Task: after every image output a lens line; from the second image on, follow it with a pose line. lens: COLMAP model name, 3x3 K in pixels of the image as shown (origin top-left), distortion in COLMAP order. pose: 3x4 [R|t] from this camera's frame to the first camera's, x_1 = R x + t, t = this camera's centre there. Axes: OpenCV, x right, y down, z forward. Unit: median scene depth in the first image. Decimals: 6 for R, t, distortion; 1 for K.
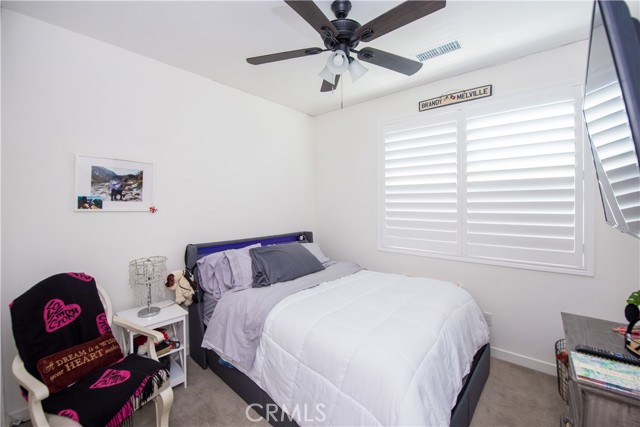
lens RADIAL K [[263.6, 0, 318.1], [0, 263.6, 210.9], [0, 0, 1]] dist [-0.011670, -0.004002]
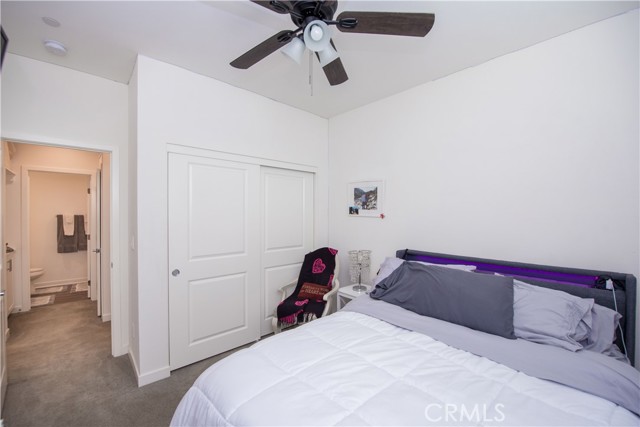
lens RADIAL K [[263.6, 0, 323.9], [0, 263.6, 217.9], [0, 0, 1]] dist [-0.011670, -0.004002]
pose [[-0.091138, 0.021965, -0.995596, 0.751262], [-0.034846, 0.999074, 0.025232, -0.019622], [0.995228, 0.036992, -0.090288, 0.905899]]
